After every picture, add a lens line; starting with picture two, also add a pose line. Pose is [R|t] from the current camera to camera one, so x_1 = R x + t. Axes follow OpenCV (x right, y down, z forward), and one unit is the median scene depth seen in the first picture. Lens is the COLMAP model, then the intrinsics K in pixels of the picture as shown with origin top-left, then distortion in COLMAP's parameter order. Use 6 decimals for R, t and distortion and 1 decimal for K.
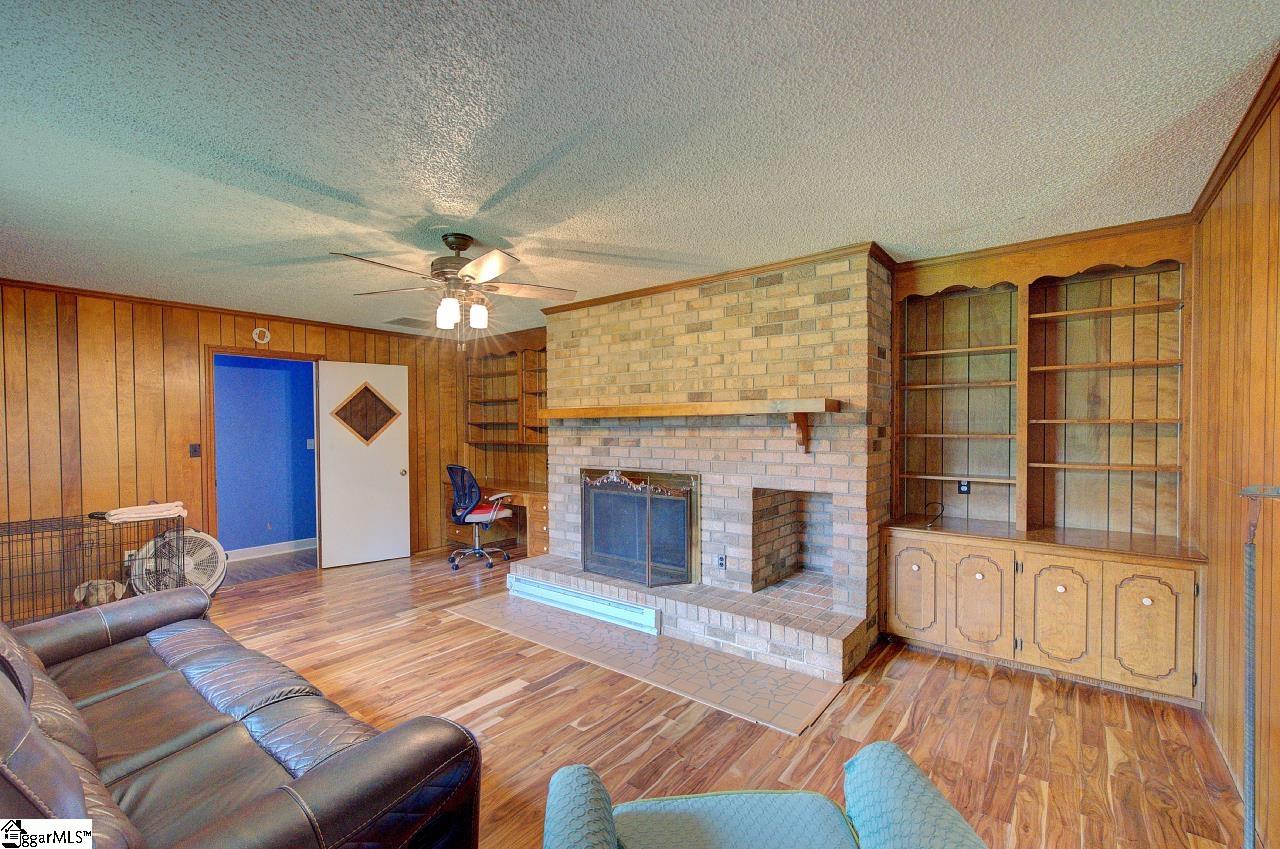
lens RADIAL K [[547.8, 0, 648.0], [0, 547.8, 432.6], [0, 0, 1]] dist [-0.002977, -0.000676]
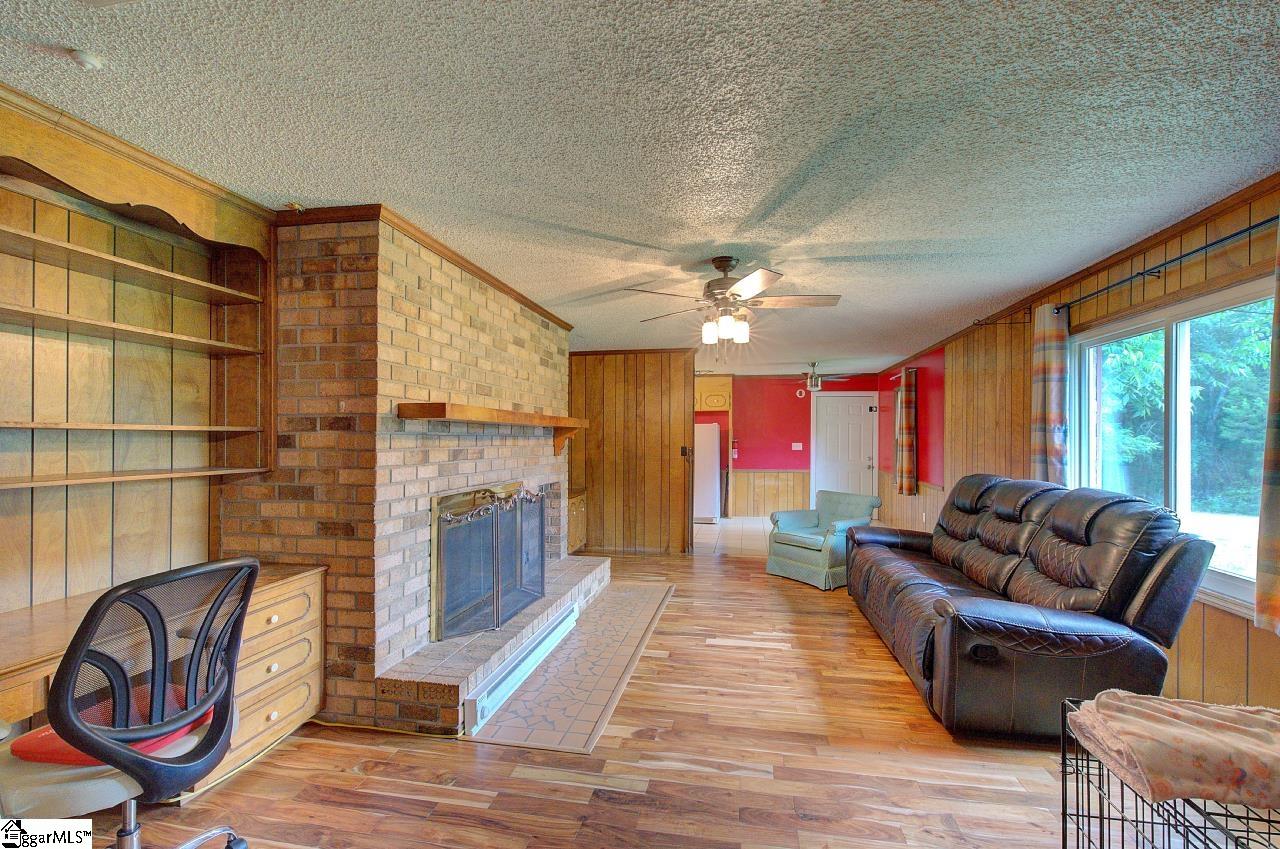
lens RADIAL K [[547.8, 0, 644.6], [0, 547.8, 429.9], [0, 0, 1]] dist [-0.002977, -0.000676]
pose [[-0.459422, 0.030656, 0.887689, -0.932614], [0.025102, 0.999453, -0.021524, 0.006302], [-0.887863, 0.012394, -0.459941, 1.241367]]
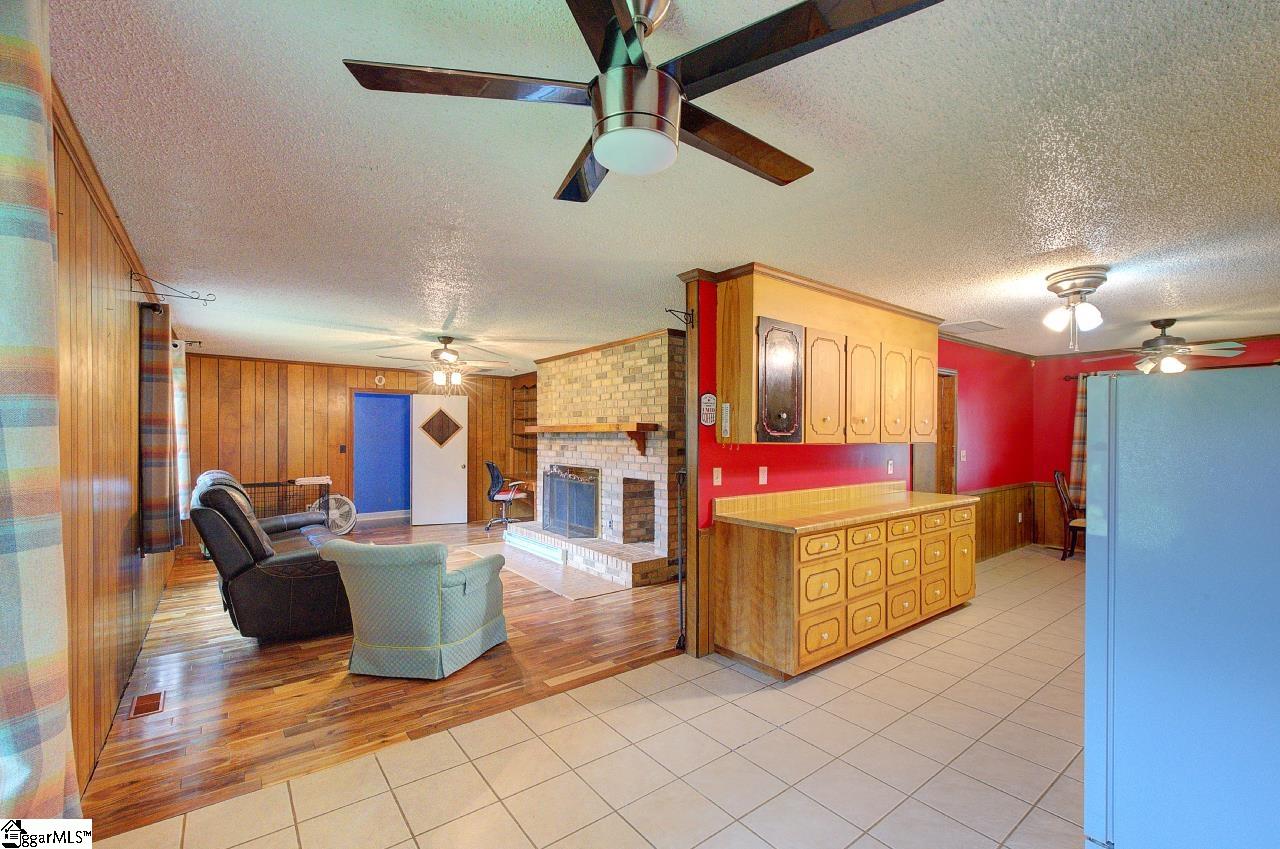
lens RADIAL K [[547.8, 0, 641.1], [0, 547.8, 435.8], [0, 0, 1]] dist [-0.002977, -0.000676]
pose [[0.966416, 0.010351, -0.256773, 0.596389], [-0.013488, 0.999854, -0.010461, -0.004144], [0.256627, 0.013573, 0.966415, -0.485570]]
